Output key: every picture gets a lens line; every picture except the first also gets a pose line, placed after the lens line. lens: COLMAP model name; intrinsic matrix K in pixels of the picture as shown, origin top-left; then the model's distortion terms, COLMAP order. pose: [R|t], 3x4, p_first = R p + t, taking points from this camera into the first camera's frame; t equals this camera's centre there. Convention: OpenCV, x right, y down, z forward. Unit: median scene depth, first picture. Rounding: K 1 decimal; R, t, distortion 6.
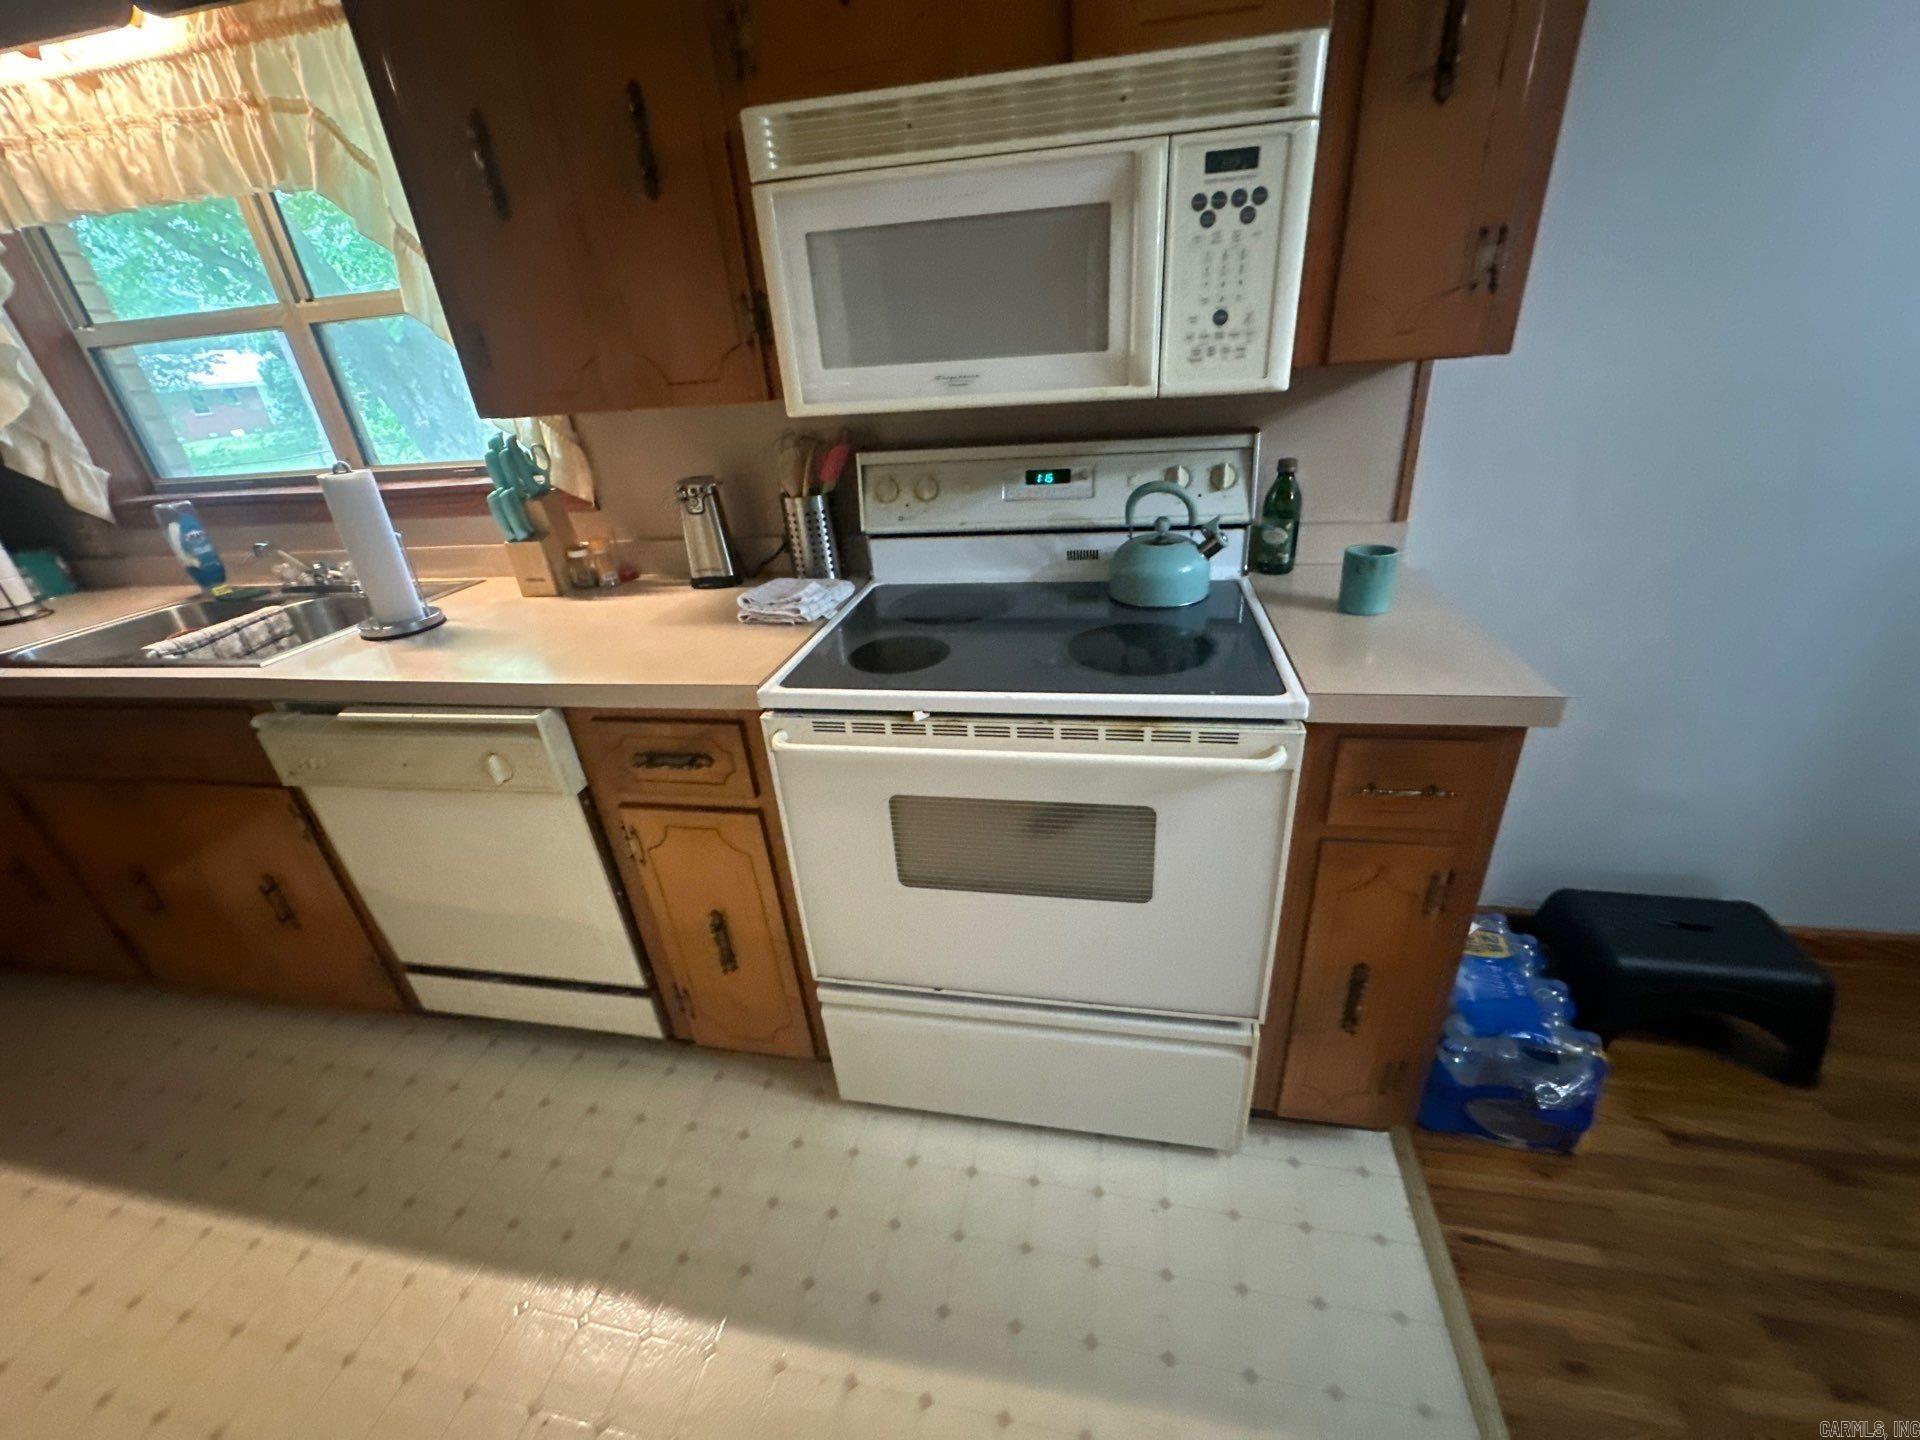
lens RADIAL K [[759.6, 0, 960.8], [0, 759.6, 718.6], [0, 0, 1]] dist [-0.008152, 0.001023]
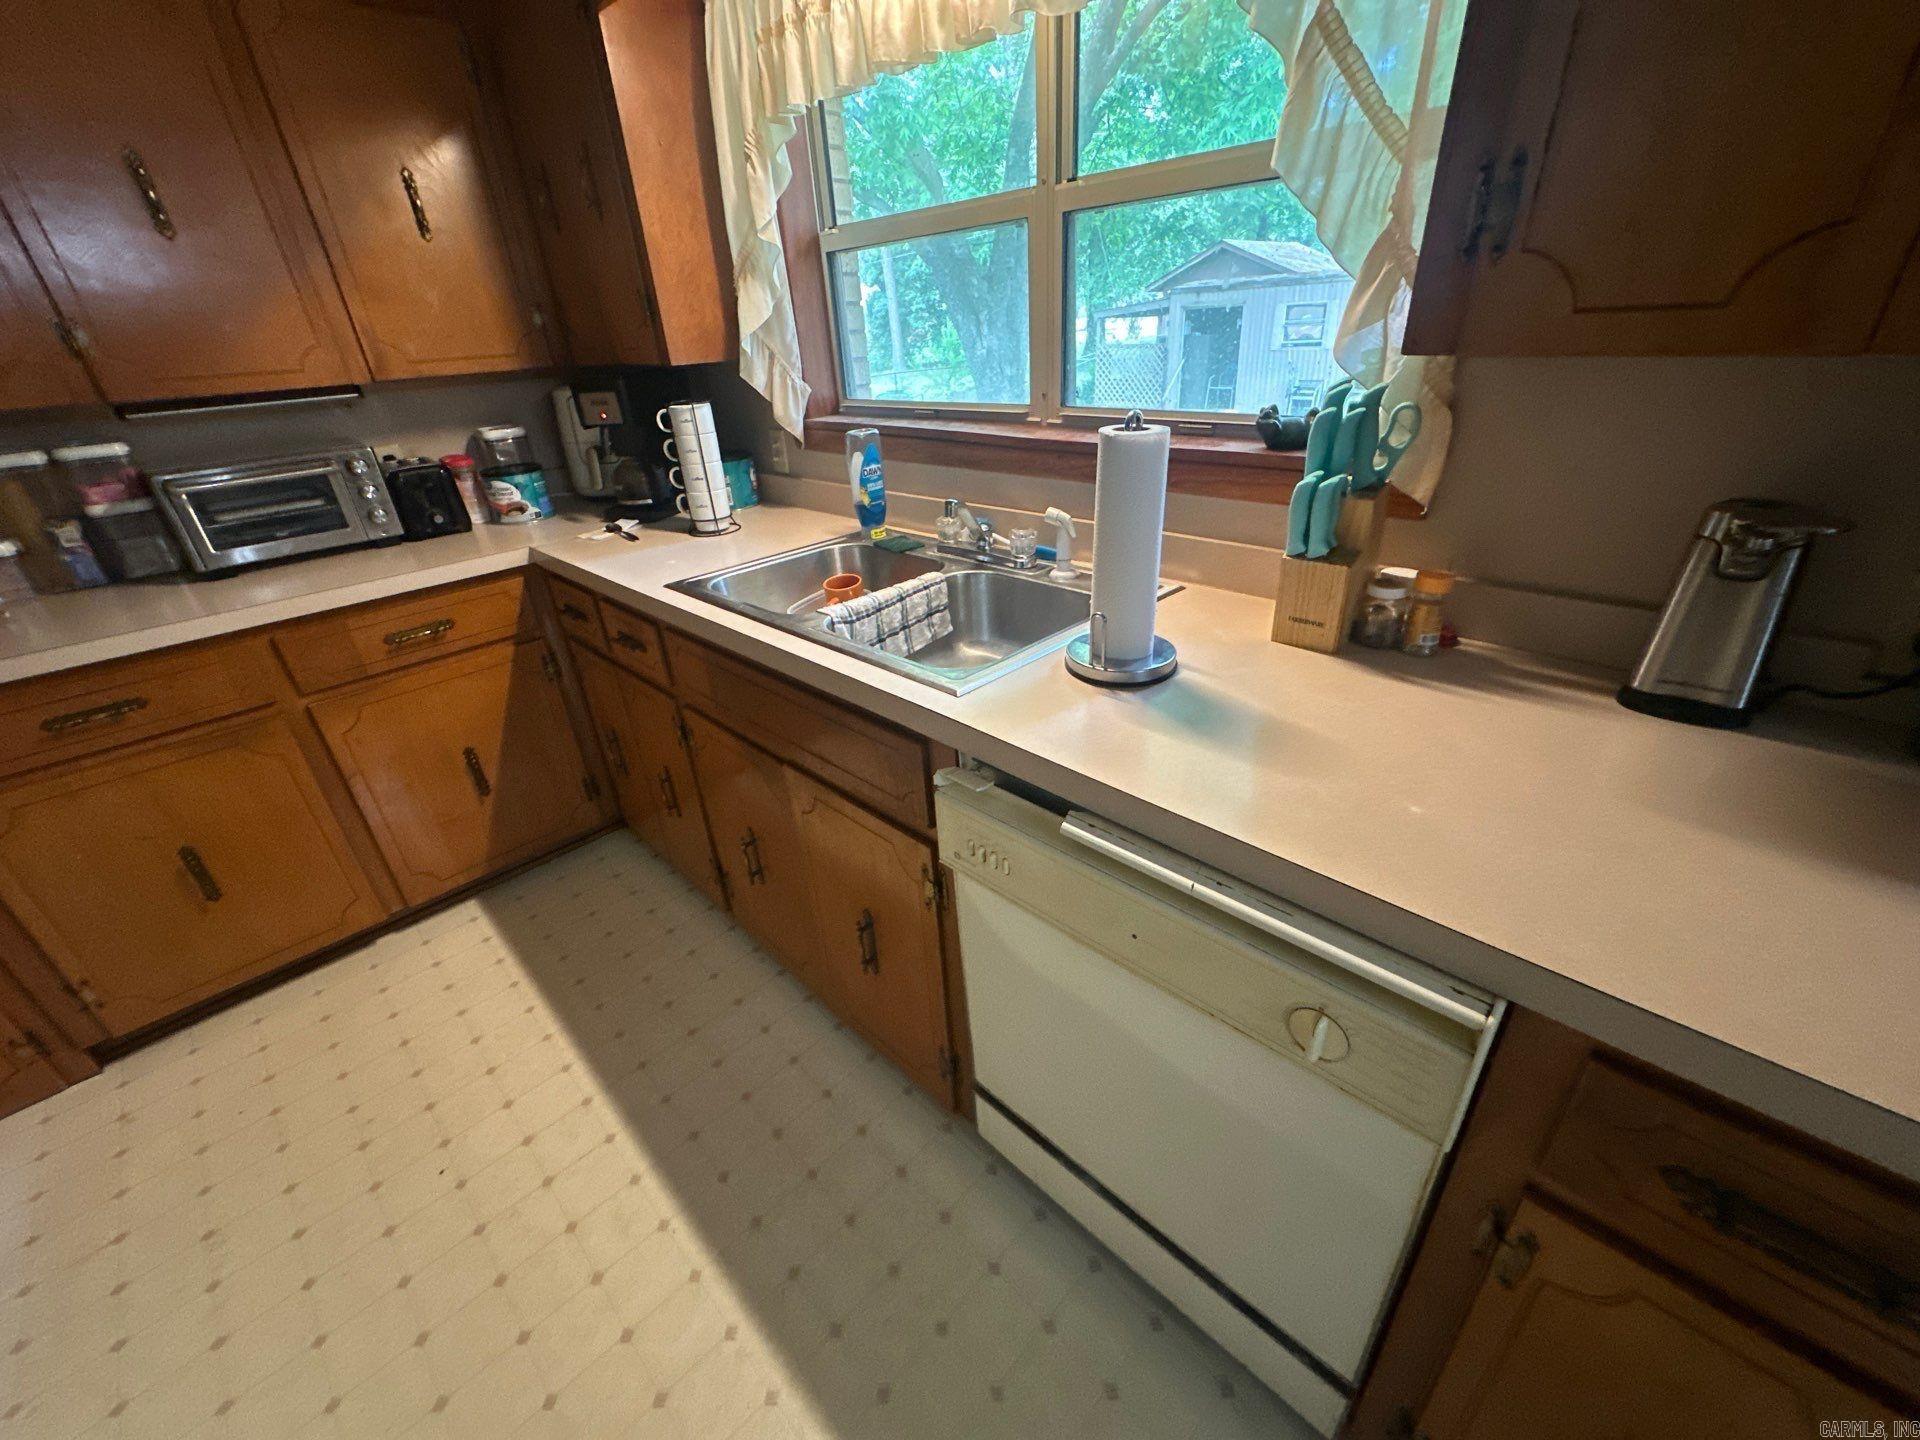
lens RADIAL K [[759.6, 0, 960.2], [0, 759.6, 714.6], [0, 0, 1]] dist [-0.008152, 0.001023]
pose [[0.832270, 0.278677, -0.479235, -0.447895], [-0.250581, 0.960225, 0.123199, -0.107918], [0.494506, 0.017553, 0.868997, 0.298990]]
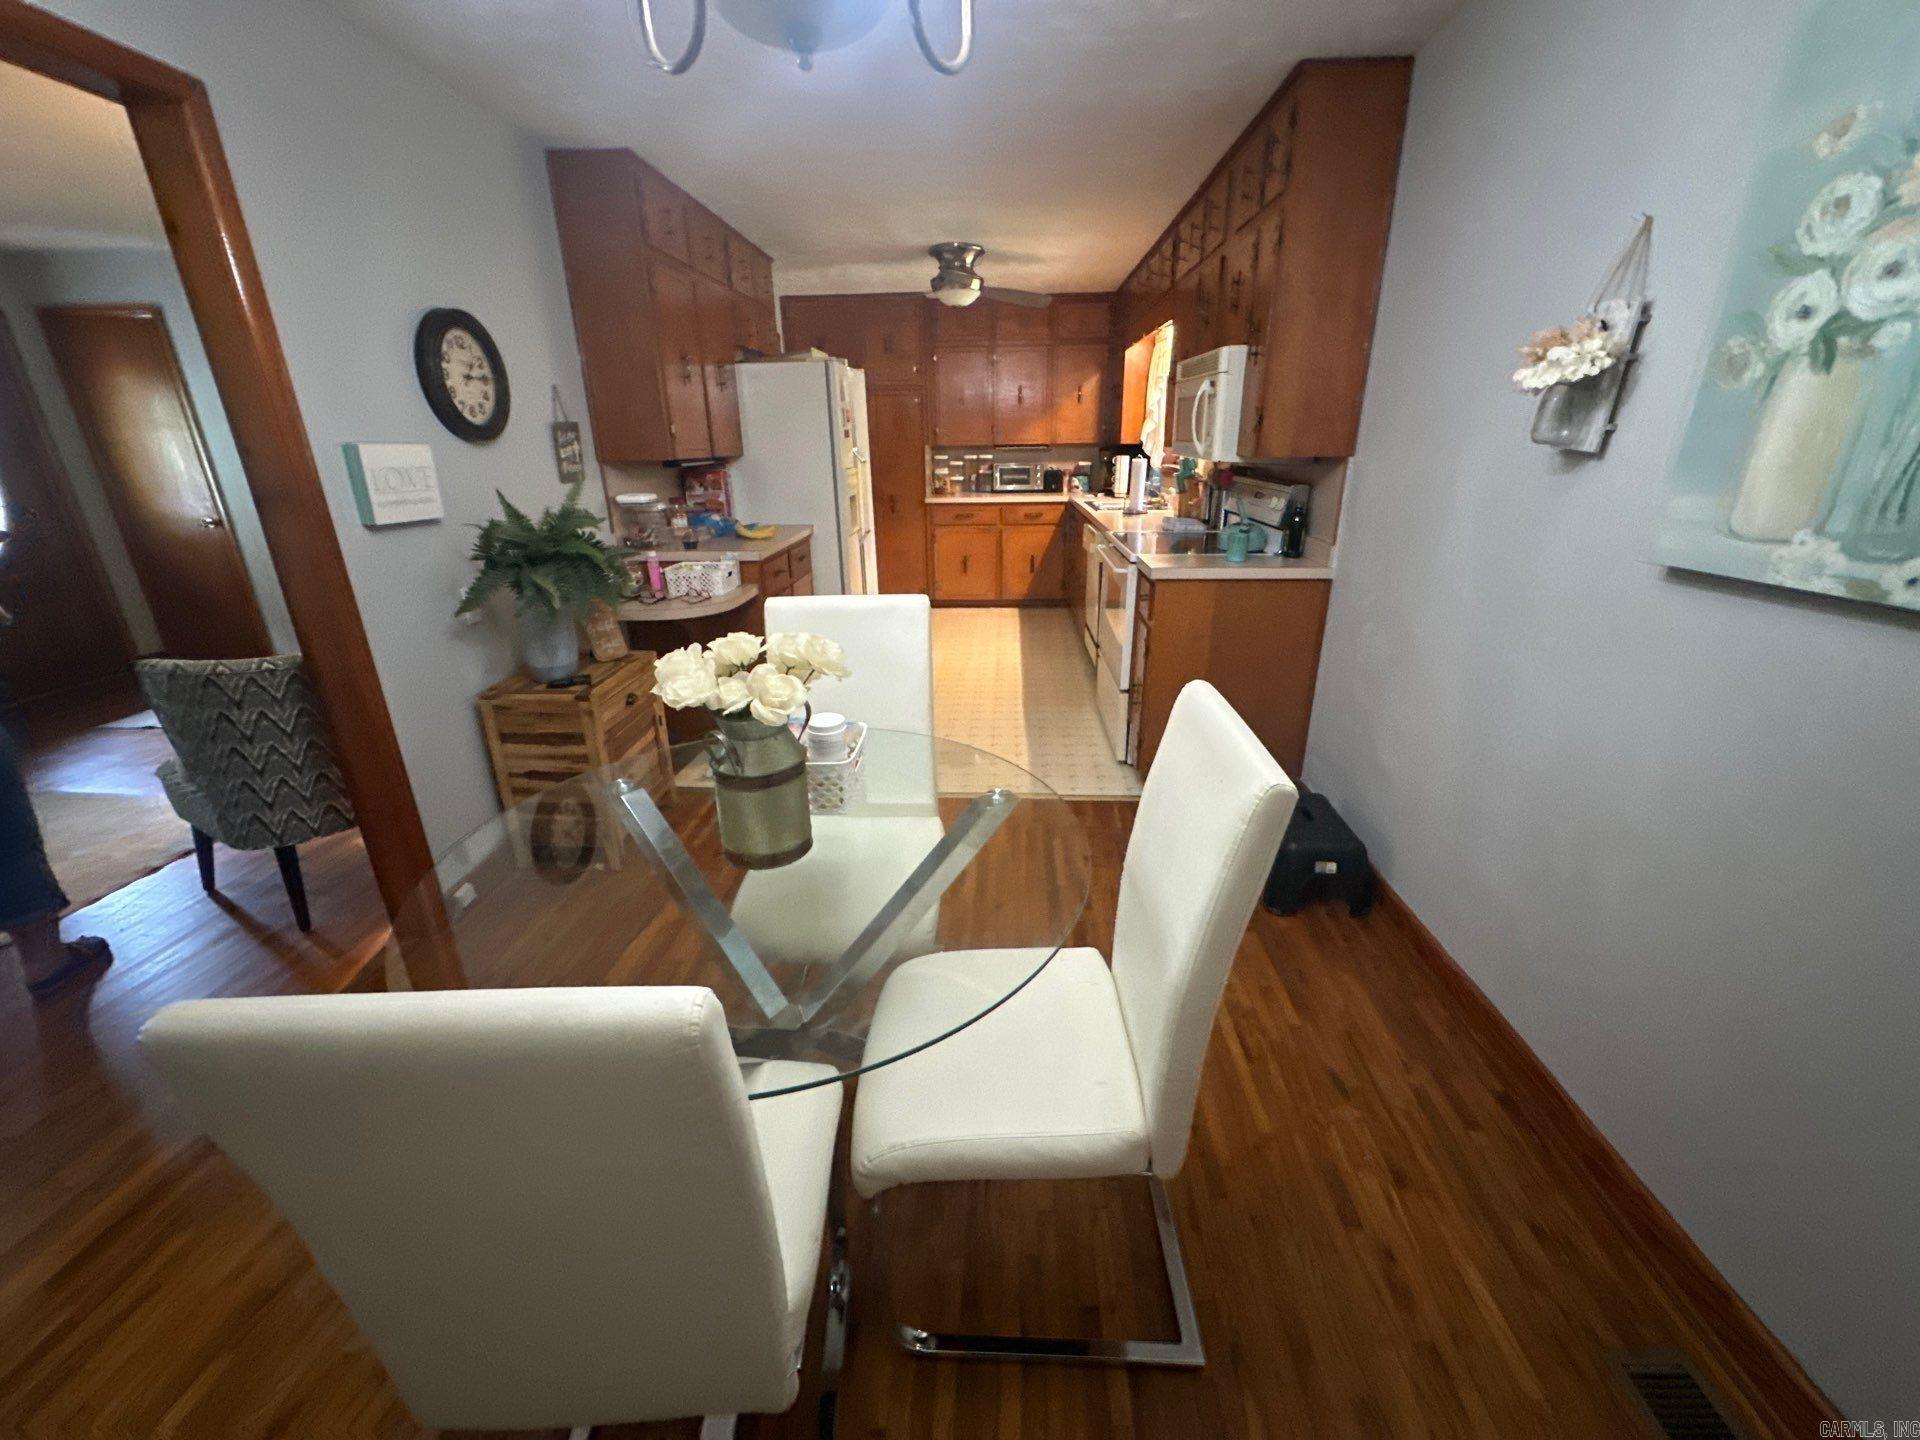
lens RADIAL K [[759.6, 0, 953.9], [0, 759.6, 710.7], [0, 0, 1]] dist [-0.008152, 0.001023]
pose [[0.130305, 0.400400, -0.907028, 1.835876], [-0.433469, 0.845772, 0.311086, -0.070357], [0.891698, 0.352632, 0.283769, -0.157656]]
